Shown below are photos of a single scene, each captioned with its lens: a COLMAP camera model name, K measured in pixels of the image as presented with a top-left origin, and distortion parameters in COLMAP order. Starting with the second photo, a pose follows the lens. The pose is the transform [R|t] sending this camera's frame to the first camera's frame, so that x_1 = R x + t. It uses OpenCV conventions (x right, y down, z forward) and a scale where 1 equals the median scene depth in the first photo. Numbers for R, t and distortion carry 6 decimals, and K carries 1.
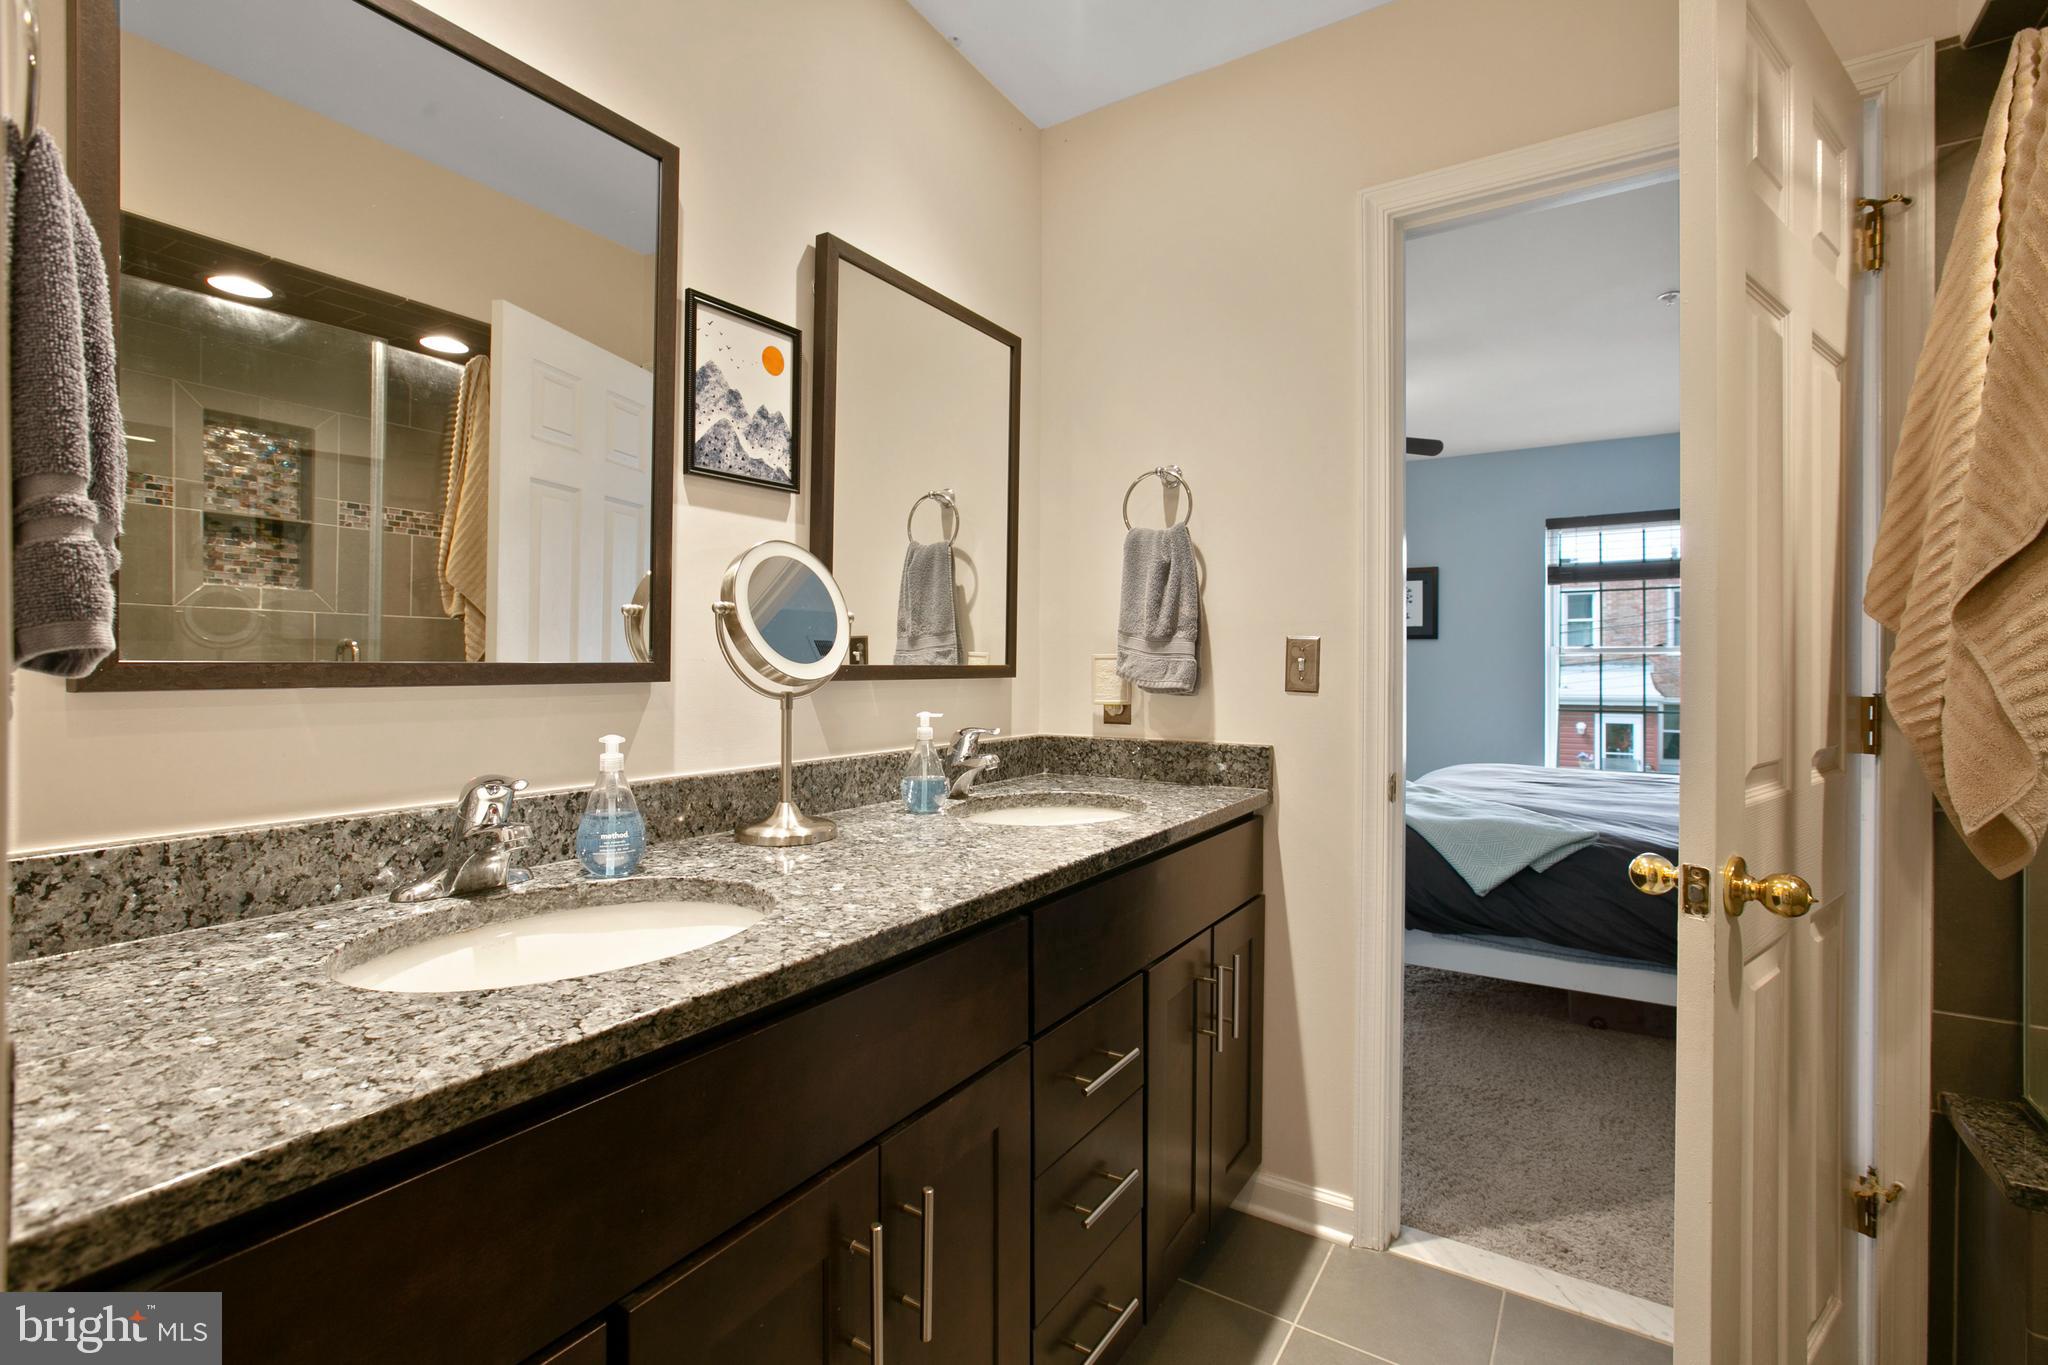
lens RADIAL K [[929.5, 0, 1020.2], [0, 929.5, 669.0], [0, 0, 1]] dist [0.002027, 0.003504]
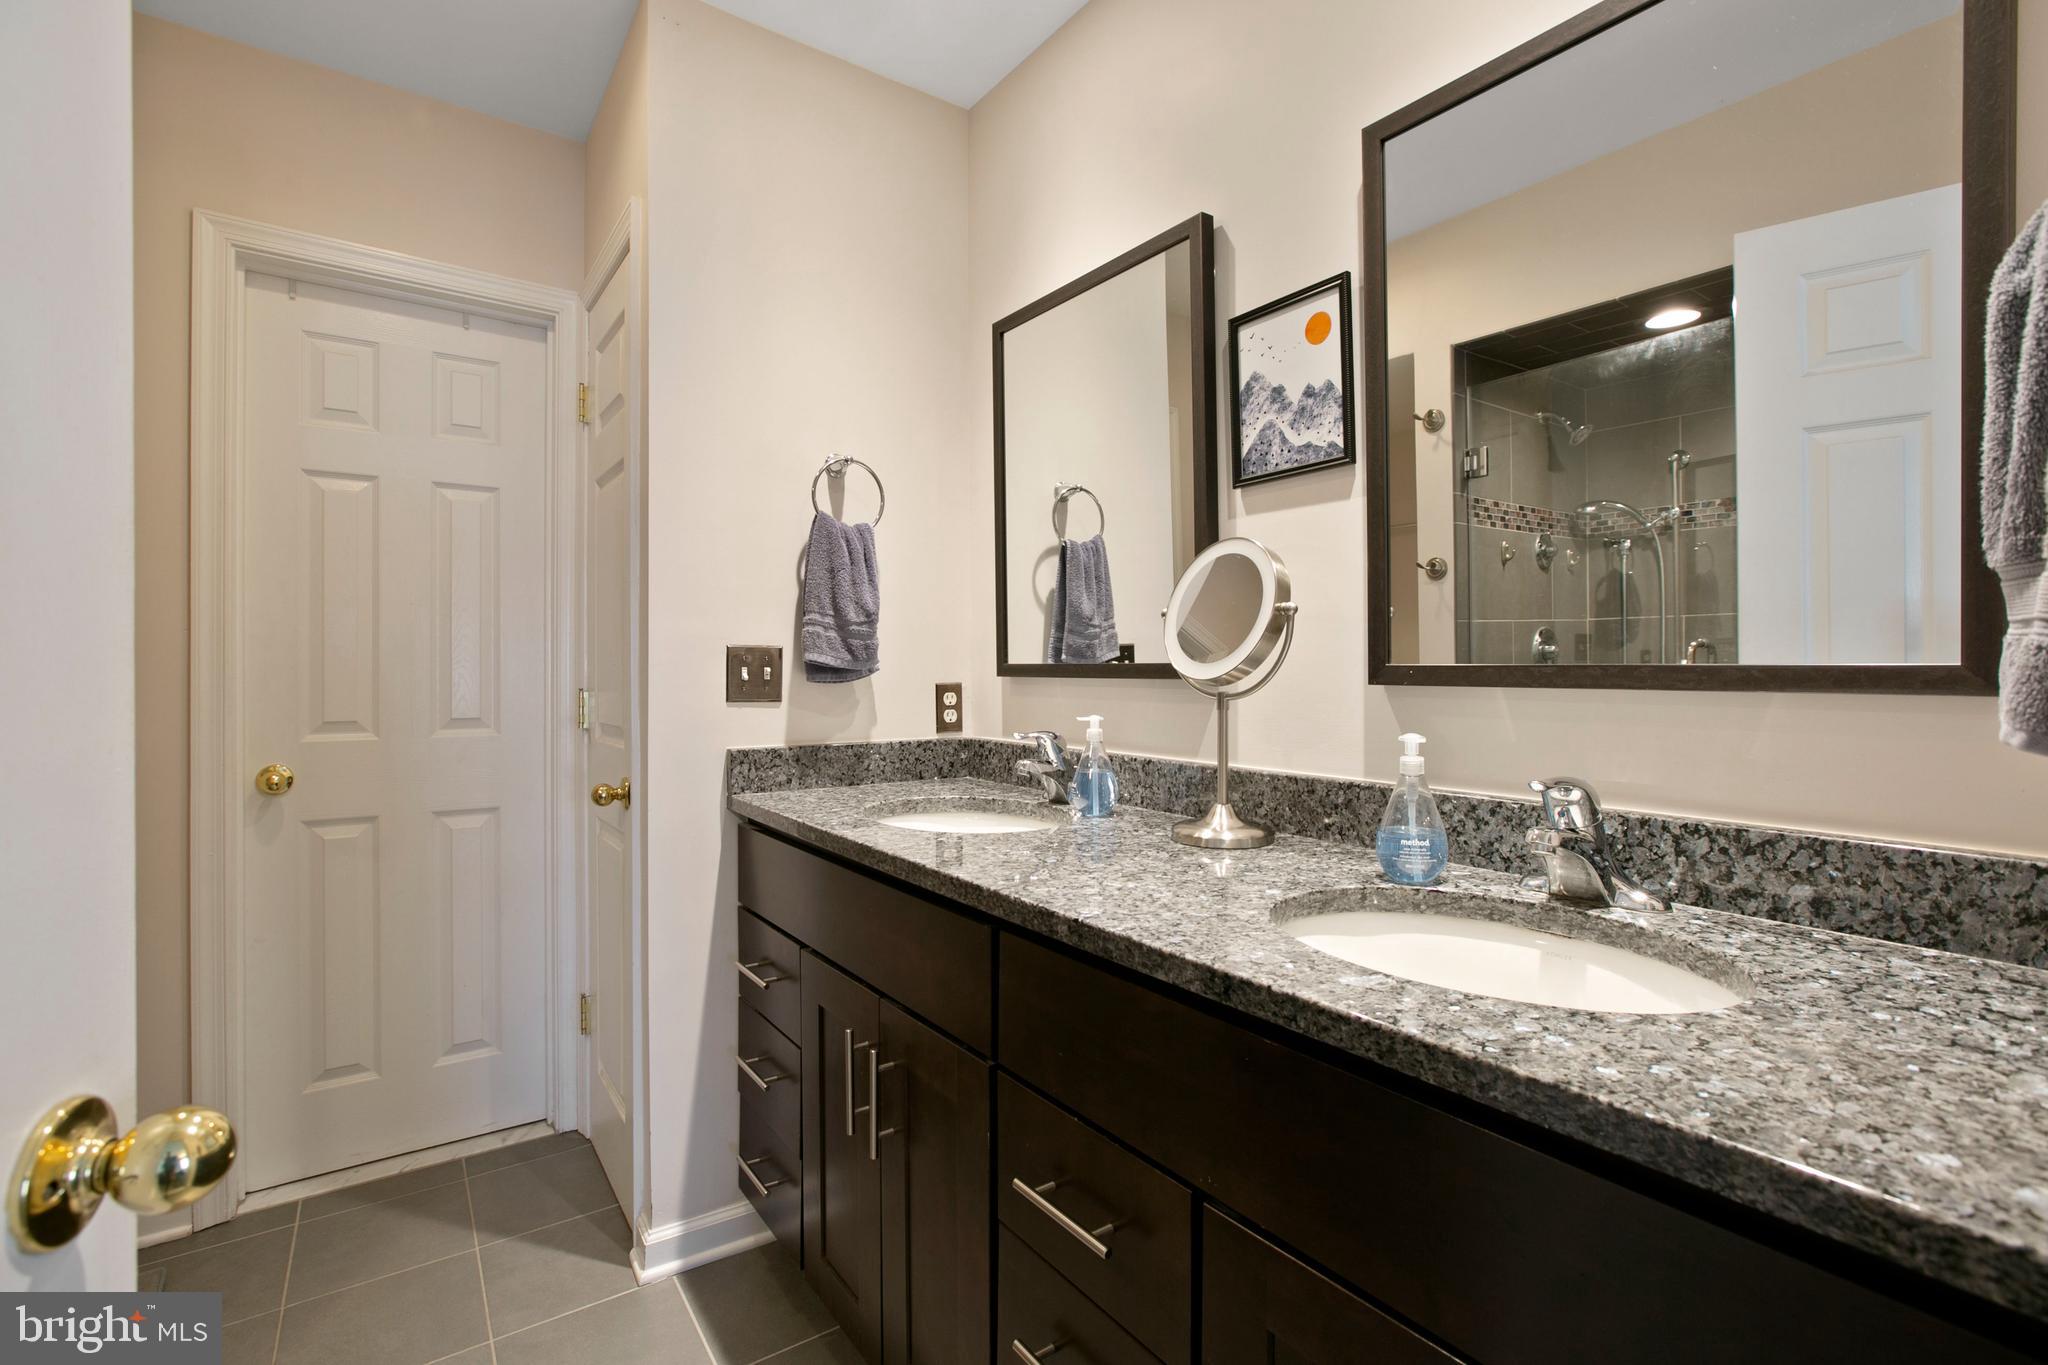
lens RADIAL K [[929.5, 0, 1021.3], [0, 929.5, 667.9], [0, 0, 1]] dist [0.002027, 0.003504]
pose [[-0.351212, 0.001616, -0.936295, 0.706522], [-0.006757, 0.999968, 0.004260, -0.003377], [0.936272, 0.007823, -0.351190, 1.086068]]
